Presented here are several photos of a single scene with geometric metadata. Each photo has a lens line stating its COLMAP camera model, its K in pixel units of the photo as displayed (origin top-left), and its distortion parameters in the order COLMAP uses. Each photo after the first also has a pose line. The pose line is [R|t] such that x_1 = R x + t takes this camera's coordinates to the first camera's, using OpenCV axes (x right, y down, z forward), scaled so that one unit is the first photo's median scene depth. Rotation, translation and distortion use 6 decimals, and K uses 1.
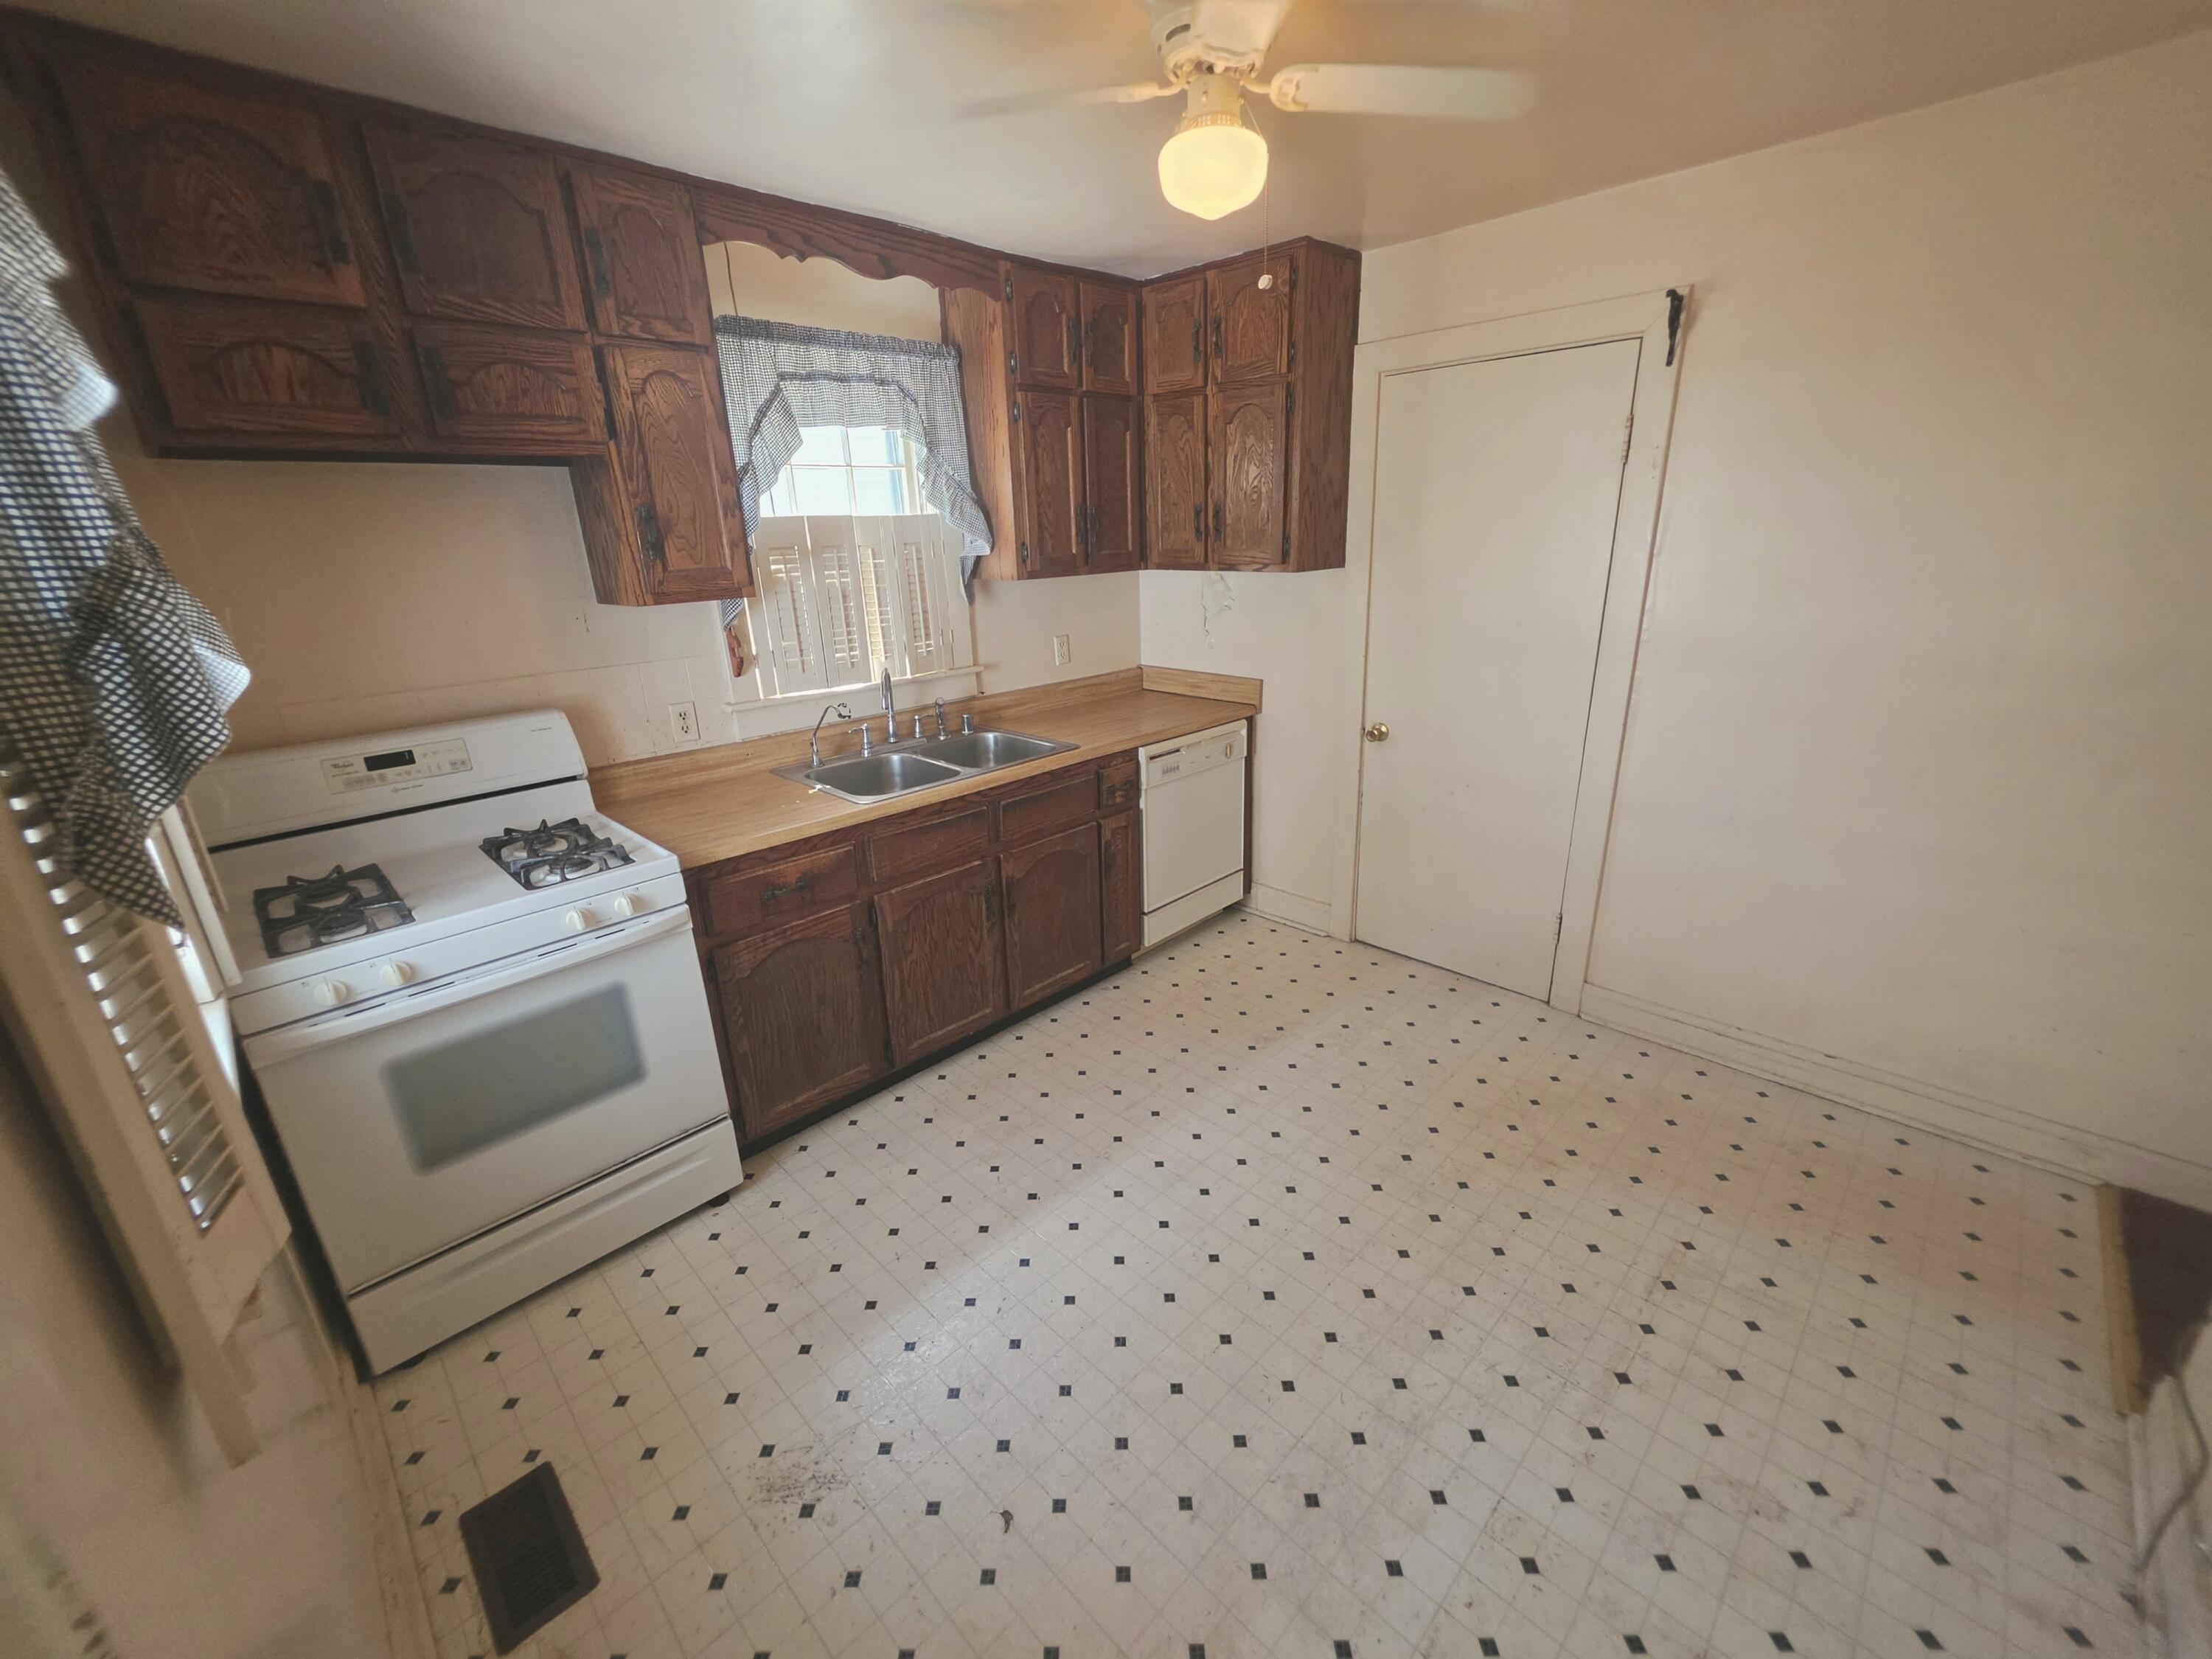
lens RADIAL K [[888.7, 0, 1102.7], [0, 888.7, 827.5], [0, 0, 1]] dist [-0.005917, 0.001401]
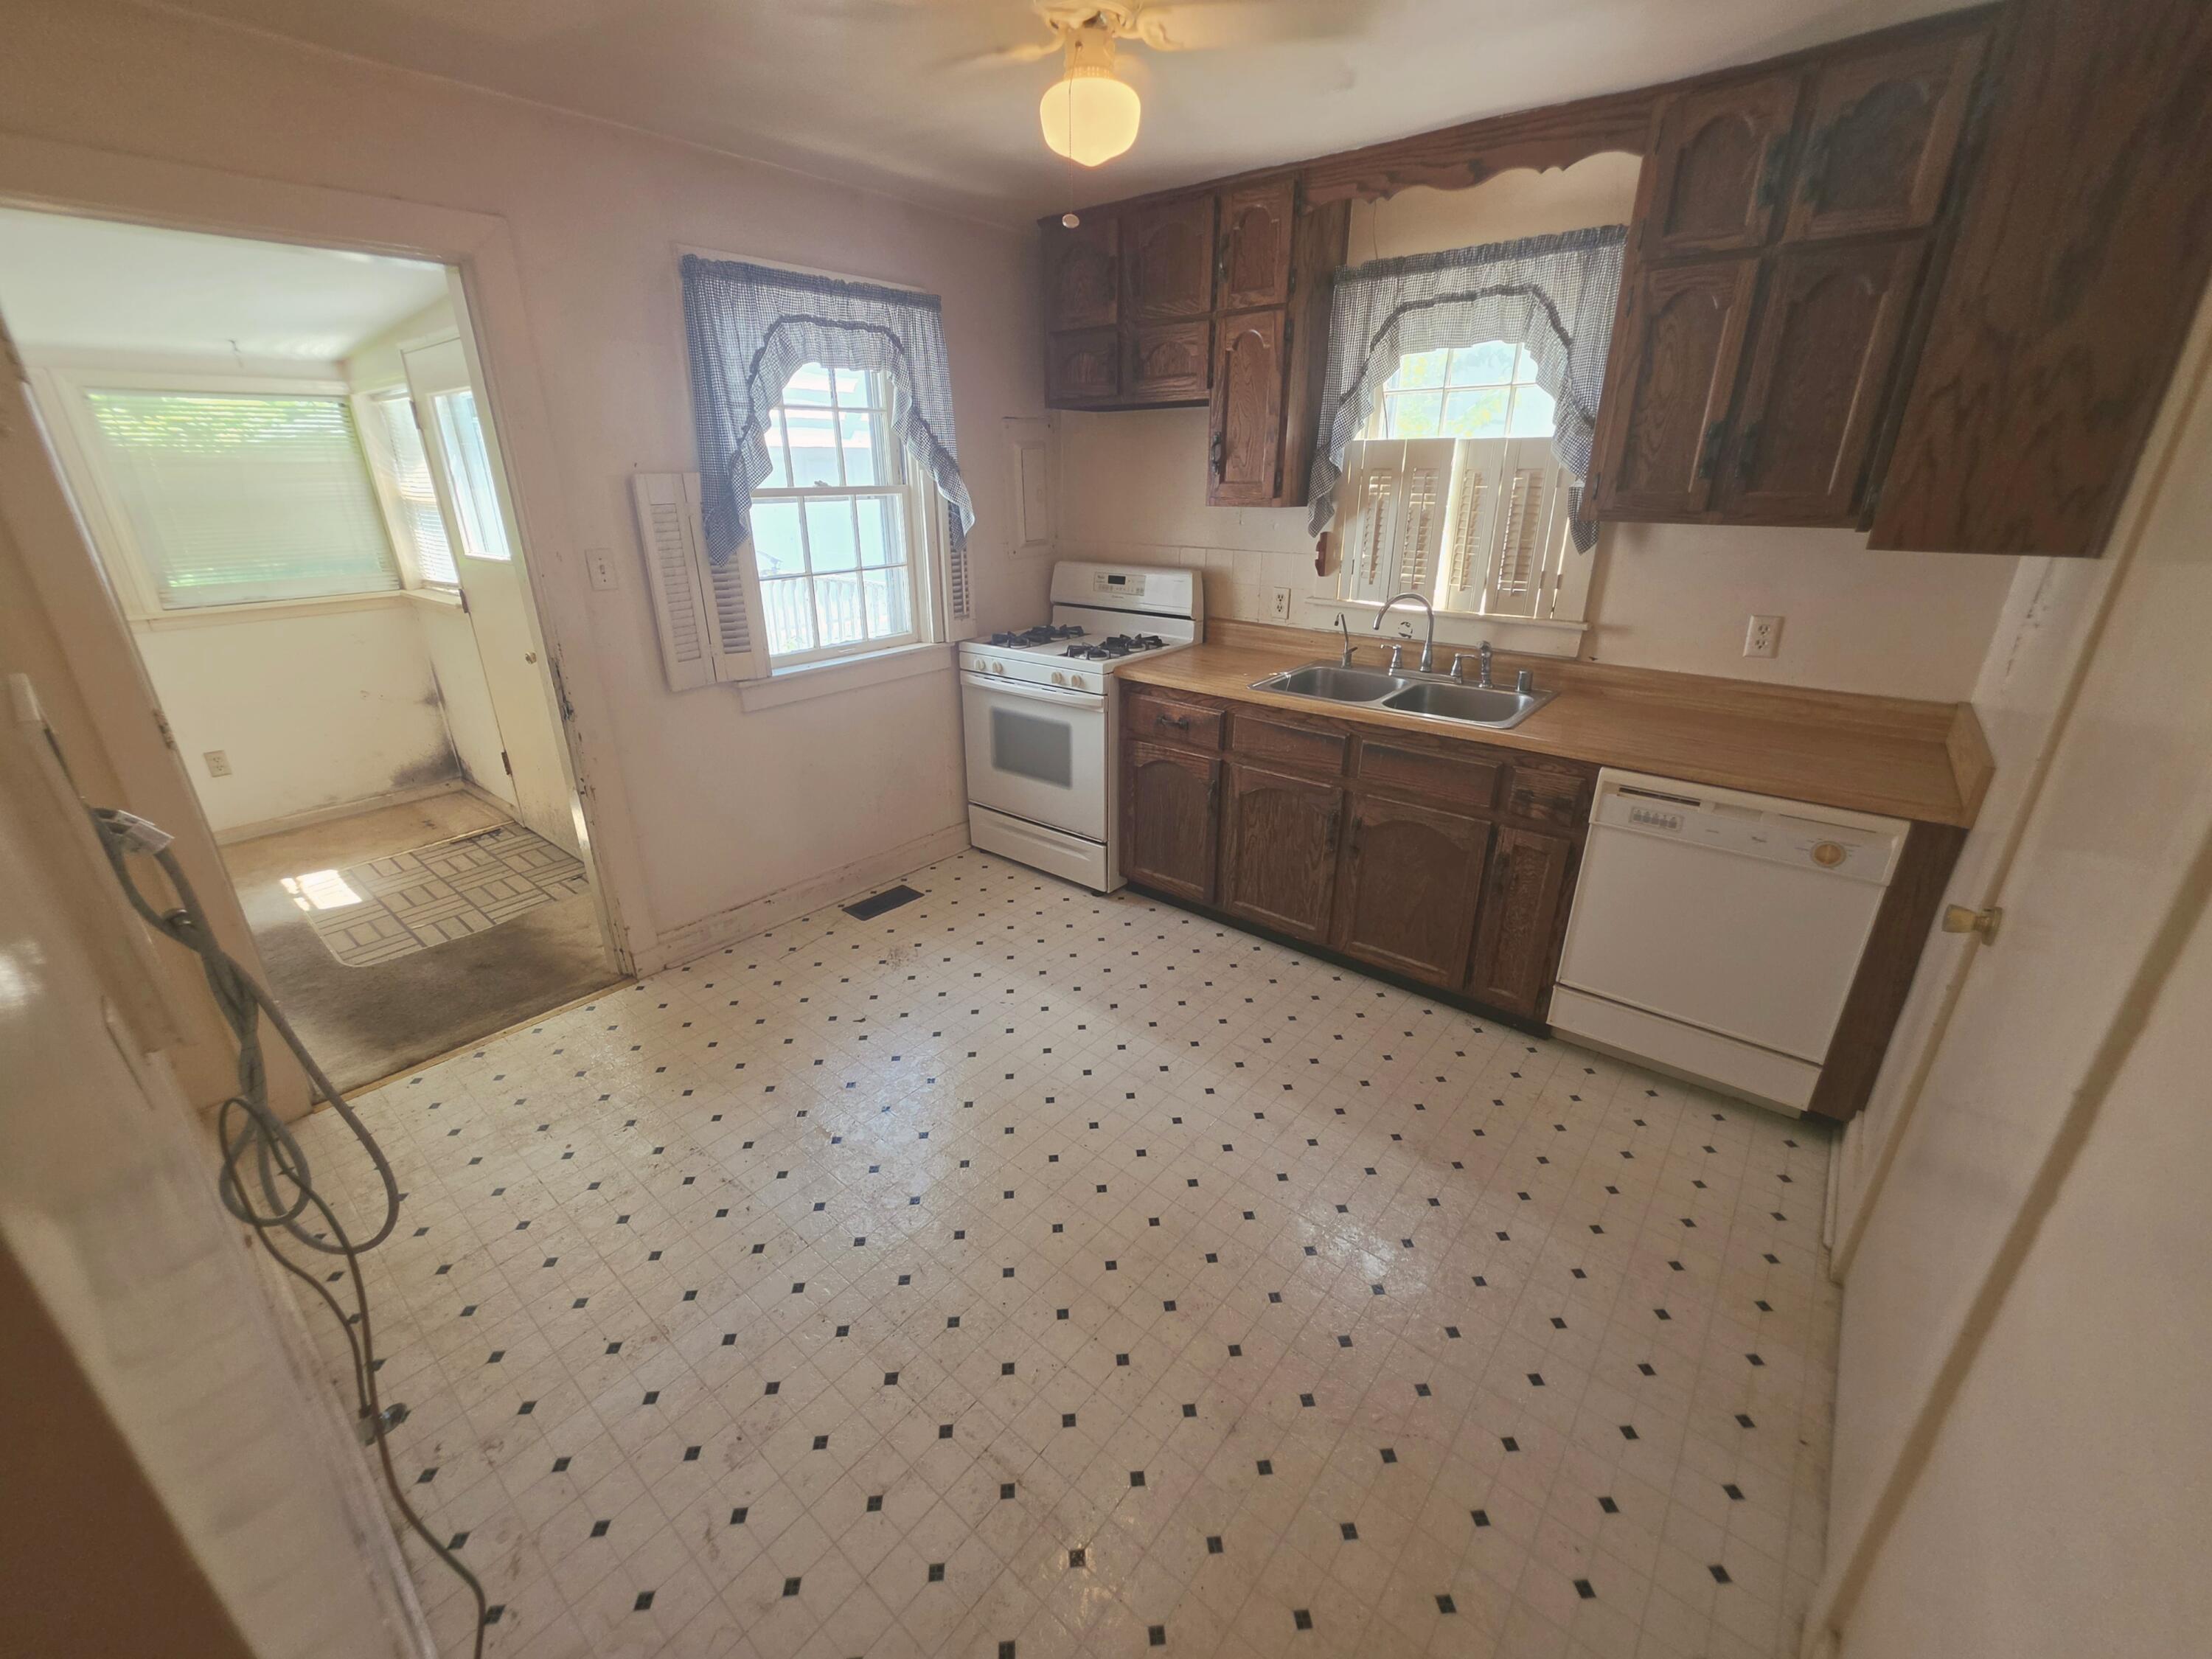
lens RADIAL K [[888.7, 0, 1104.0], [0, 888.7, 824.5], [0, 0, 1]] dist [-0.005917, 0.001401]
pose [[0.094670, 0.397671, -0.912631, 0.881232], [-0.319210, 0.880468, 0.350544, -0.221682], [0.942944, 0.258135, 0.210294, 0.609490]]
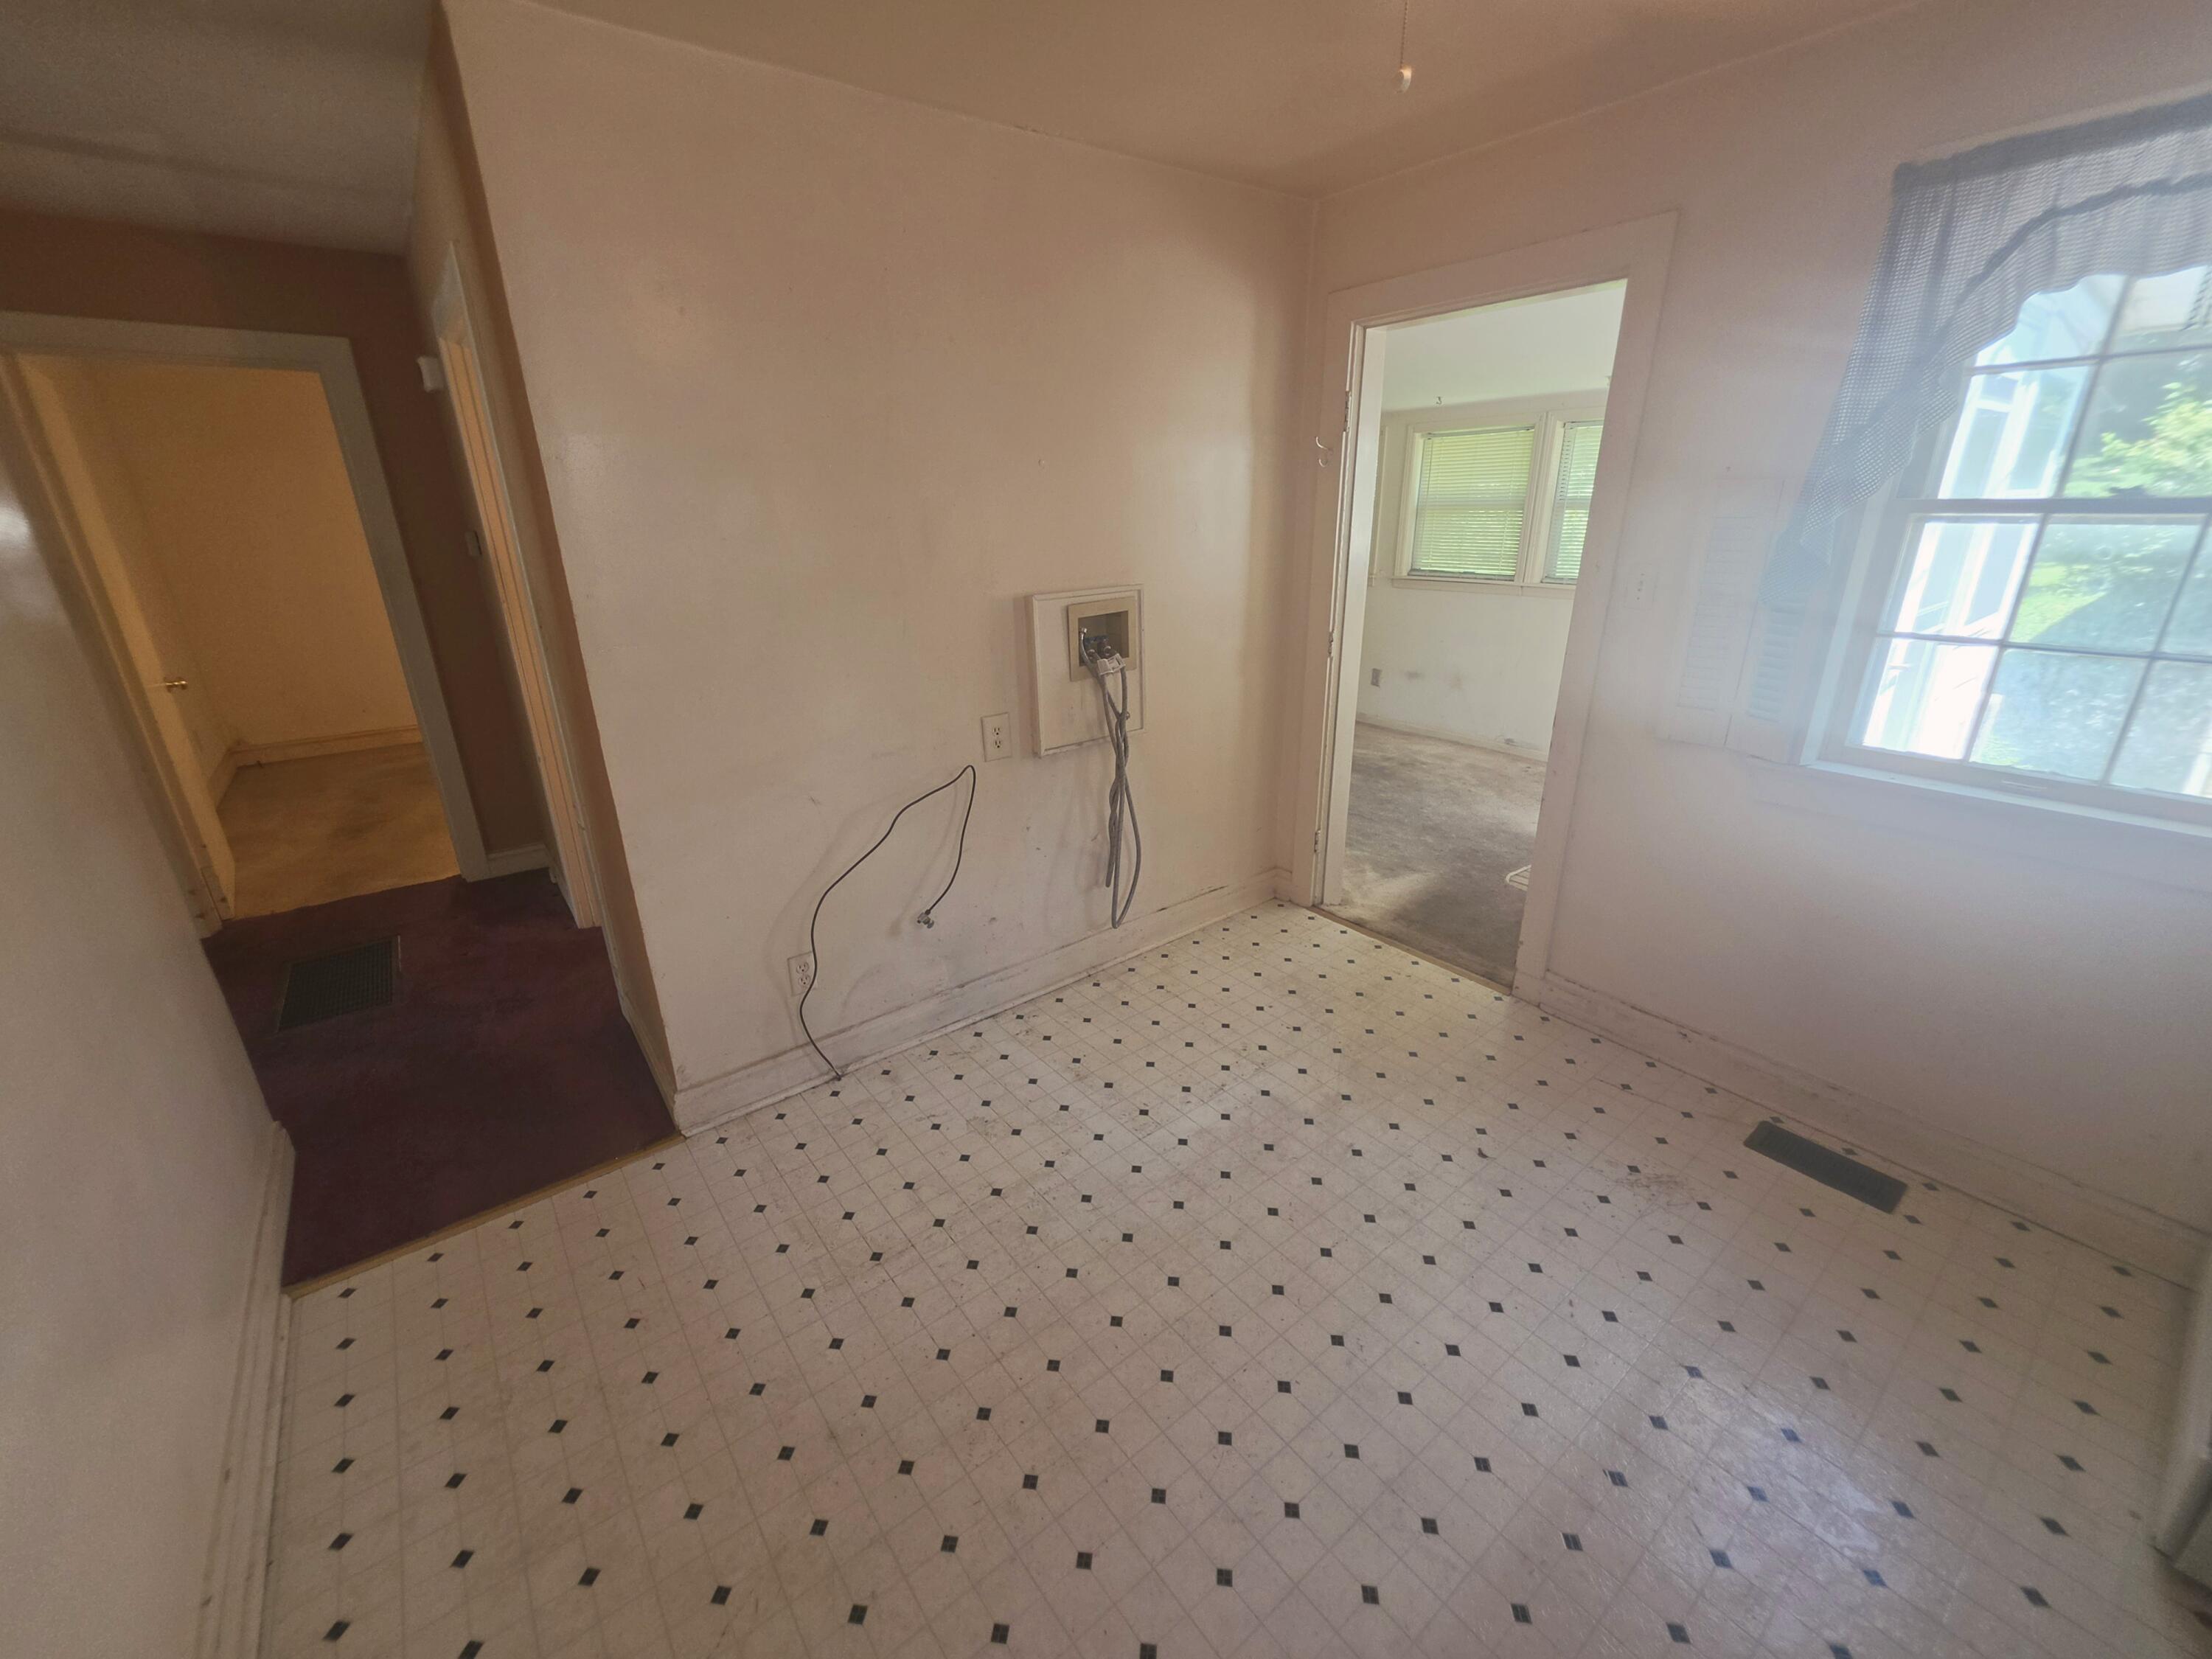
lens RADIAL K [[888.7, 0, 1100.9], [0, 888.7, 825.9], [0, 0, 1]] dist [-0.005917, 0.001401]
pose [[-0.991275, 0.005399, 0.131702, 0.197210], [0.087246, 0.775841, 0.624868, -0.375174], [-0.098806, 0.630906, -0.769542, 1.142557]]
